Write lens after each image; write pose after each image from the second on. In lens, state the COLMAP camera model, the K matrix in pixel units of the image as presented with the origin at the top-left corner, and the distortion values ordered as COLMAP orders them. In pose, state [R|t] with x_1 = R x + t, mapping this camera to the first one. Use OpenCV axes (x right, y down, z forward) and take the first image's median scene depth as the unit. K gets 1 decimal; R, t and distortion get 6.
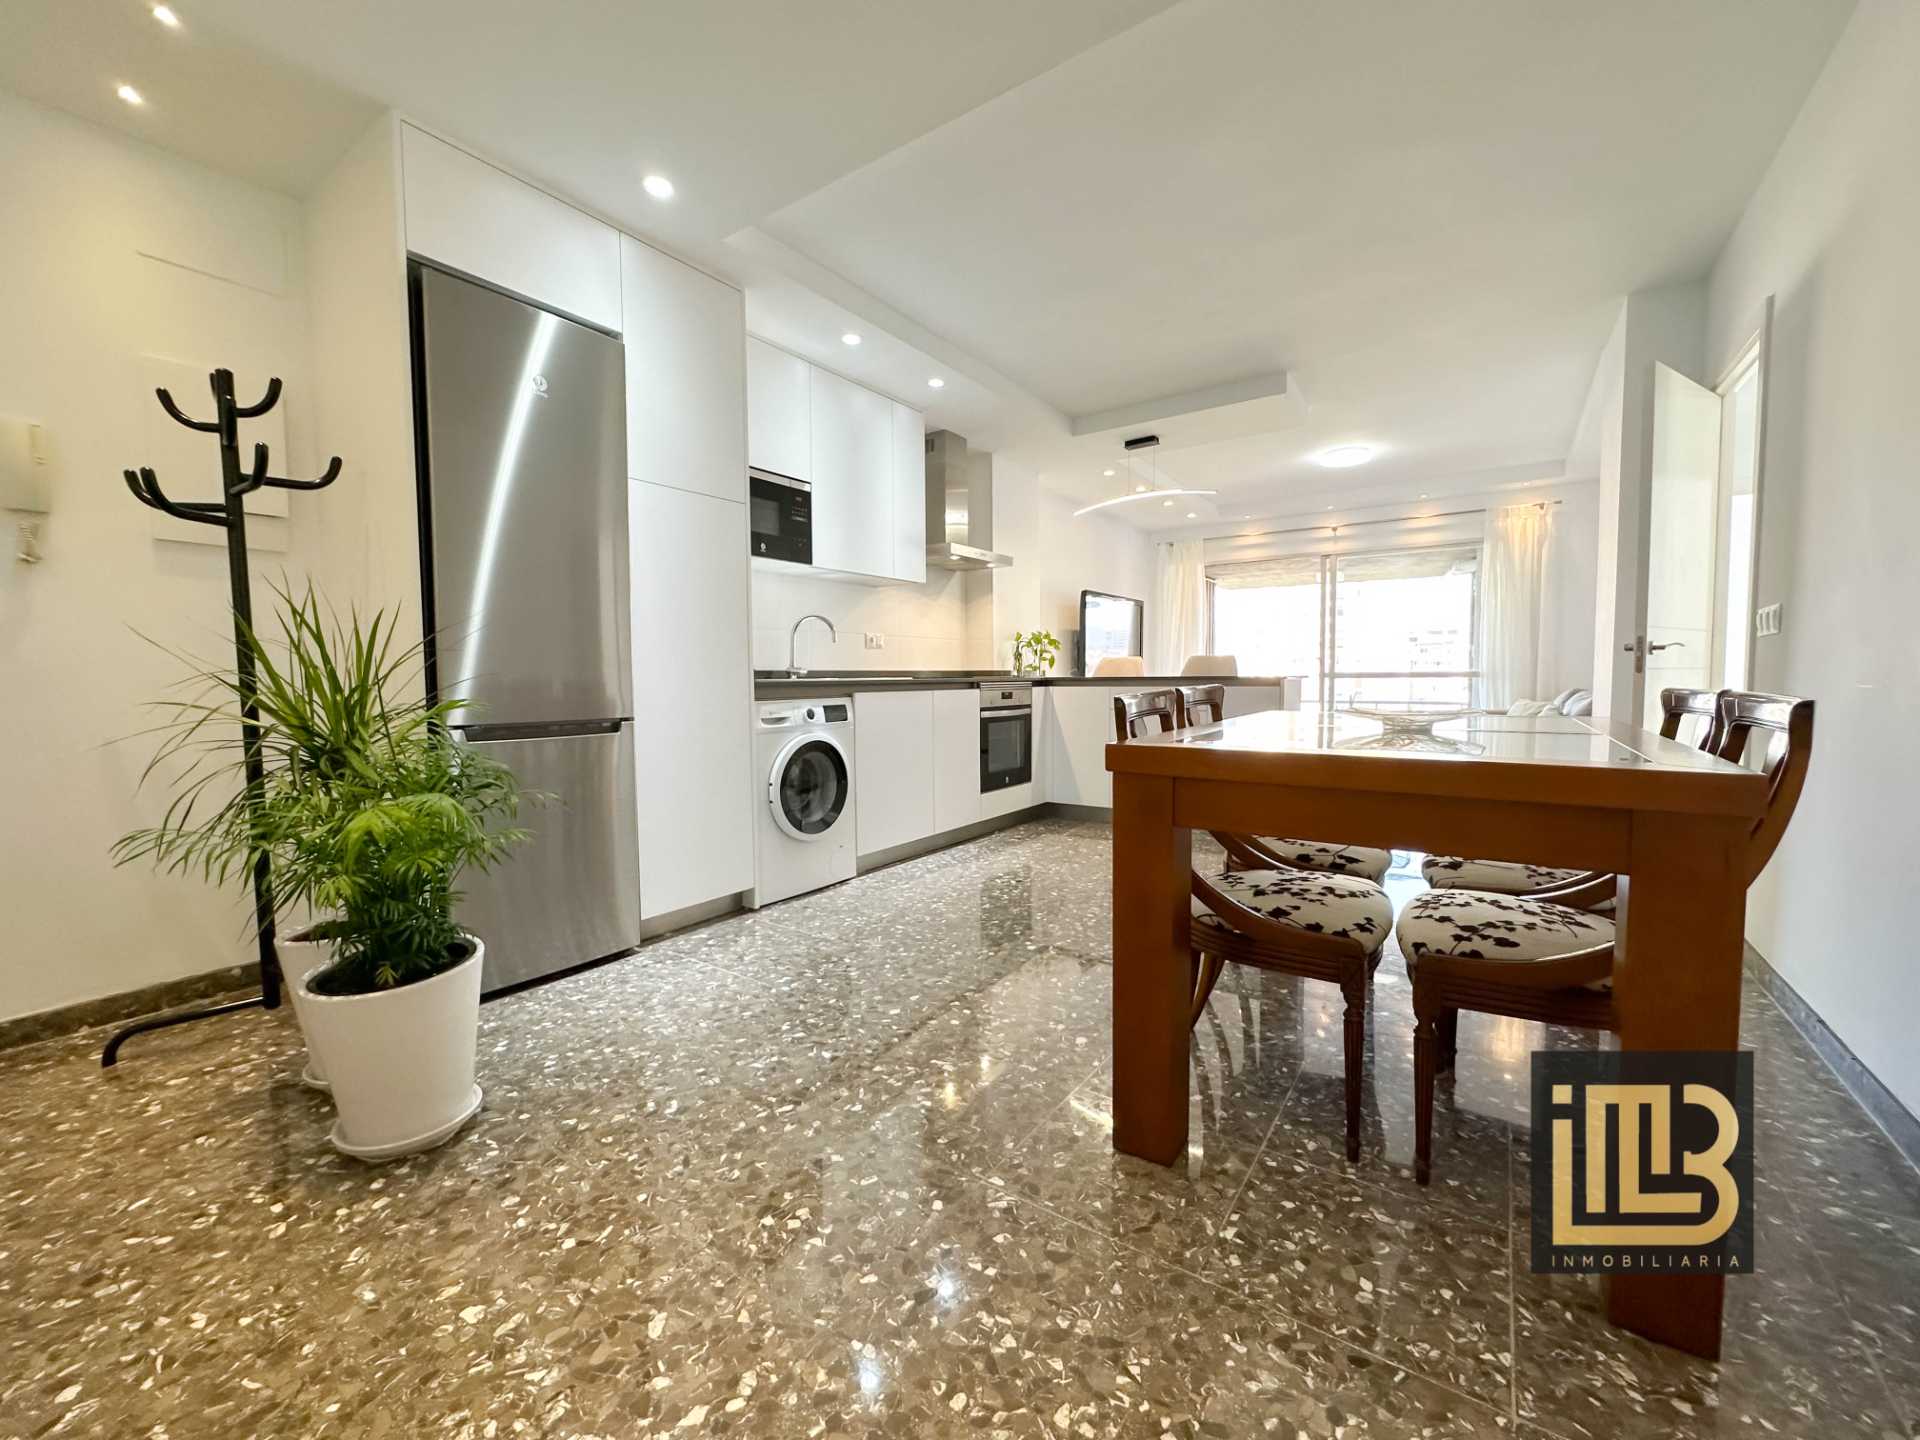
lens RADIAL K [[770.2, 0, 956.5], [0, 770.2, 716.6], [0, 0, 1]] dist [-0.003983, 0.001248]
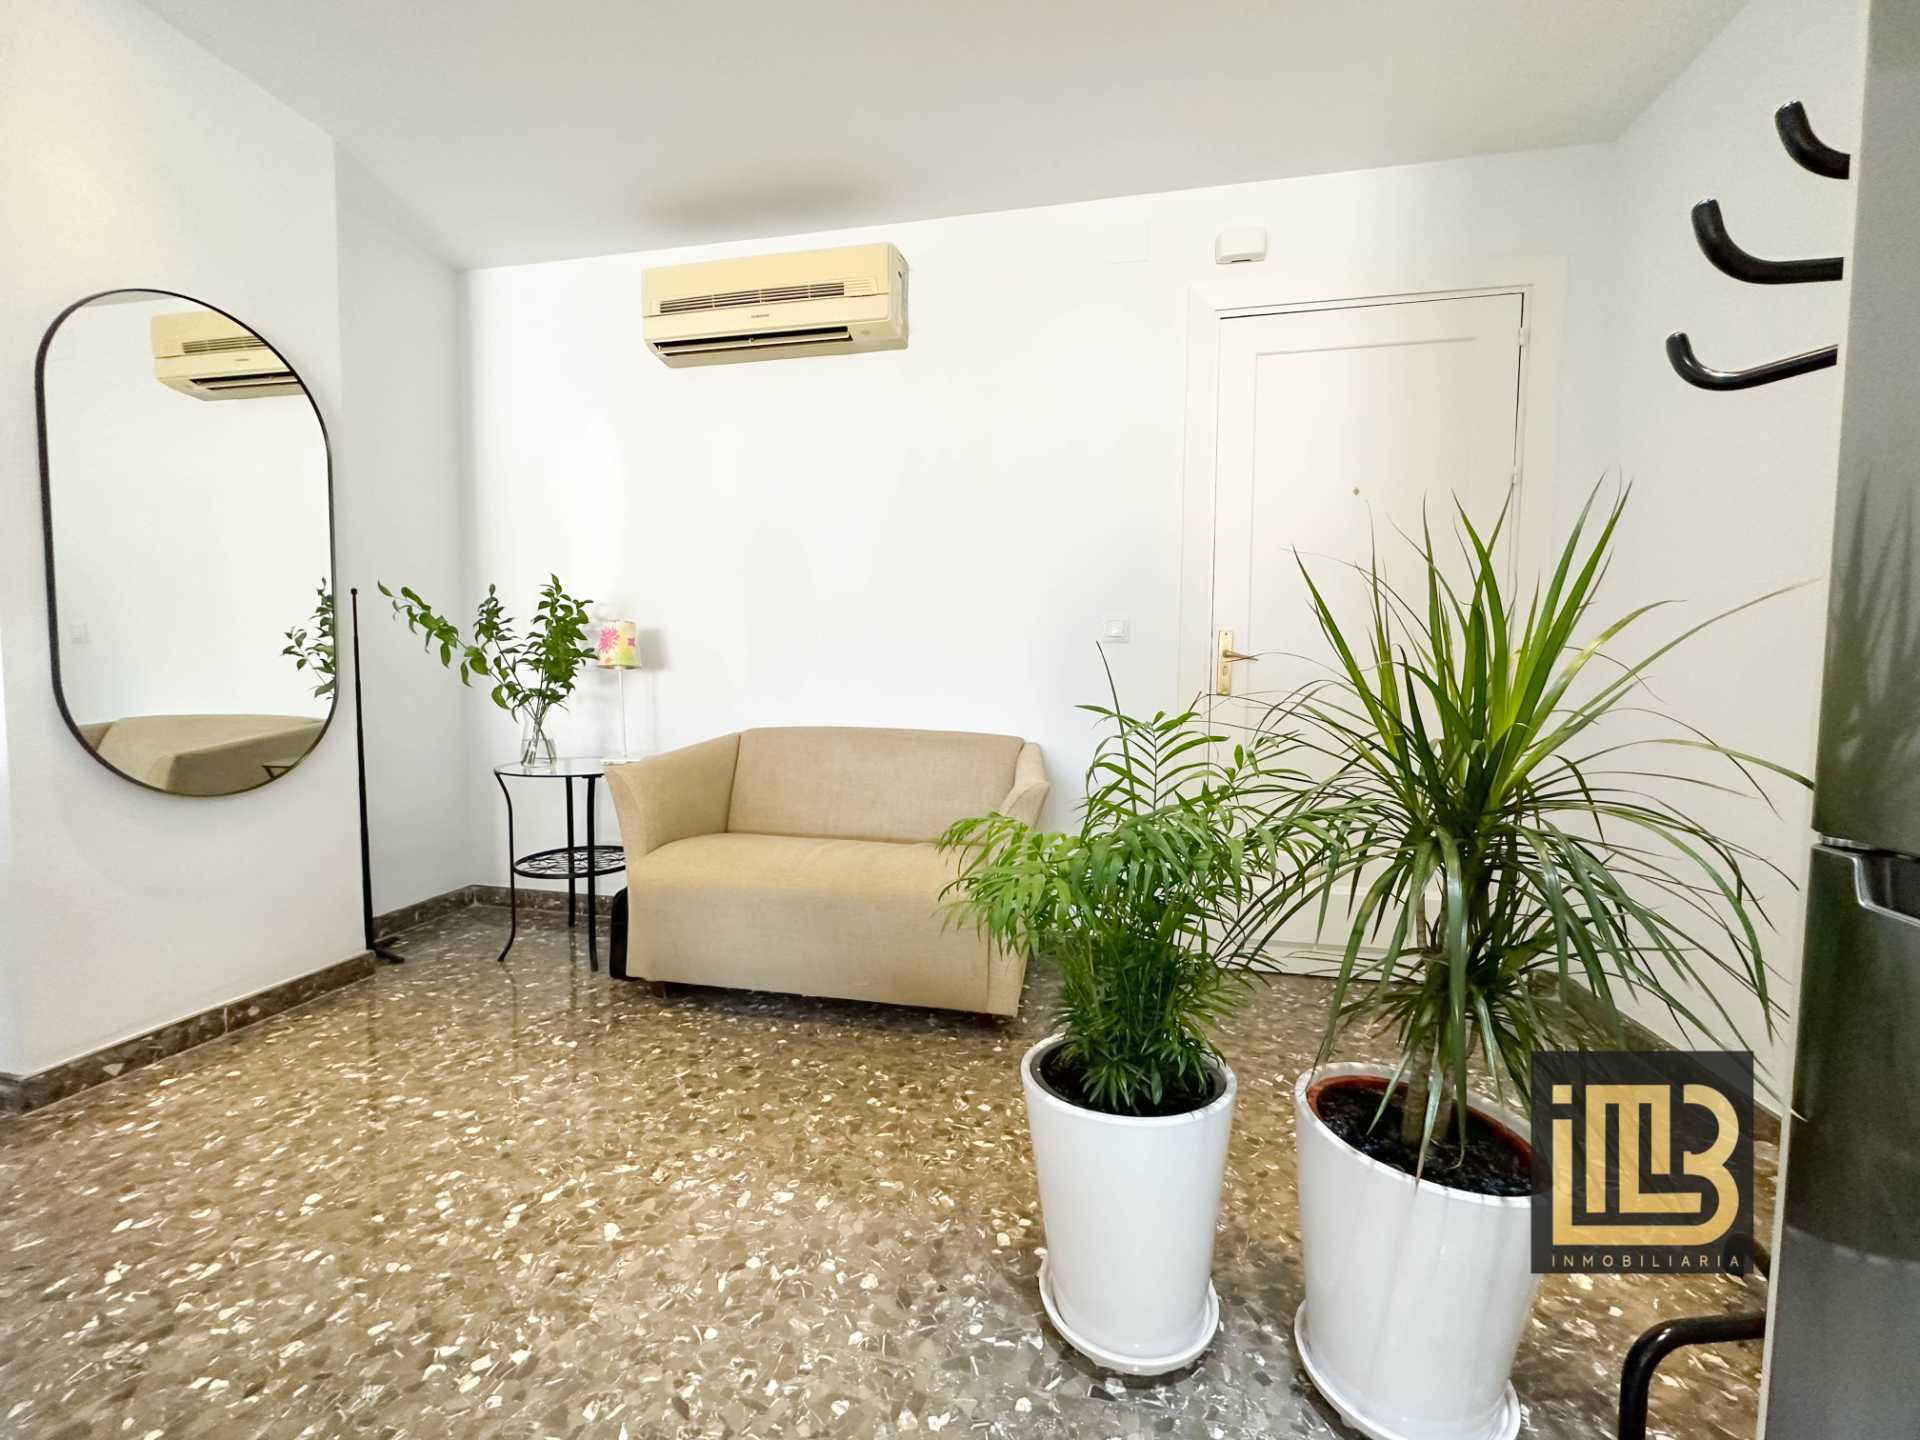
lens RADIAL K [[770.2, 0, 960.4], [0, 770.2, 713.1], [0, 0, 1]] dist [-0.003983, 0.001248]
pose [[-0.918635, 0.014650, -0.394837, -0.134205], [-0.026804, 0.994699, 0.099270, -0.034650], [0.394198, 0.101776, -0.913373, 0.685318]]
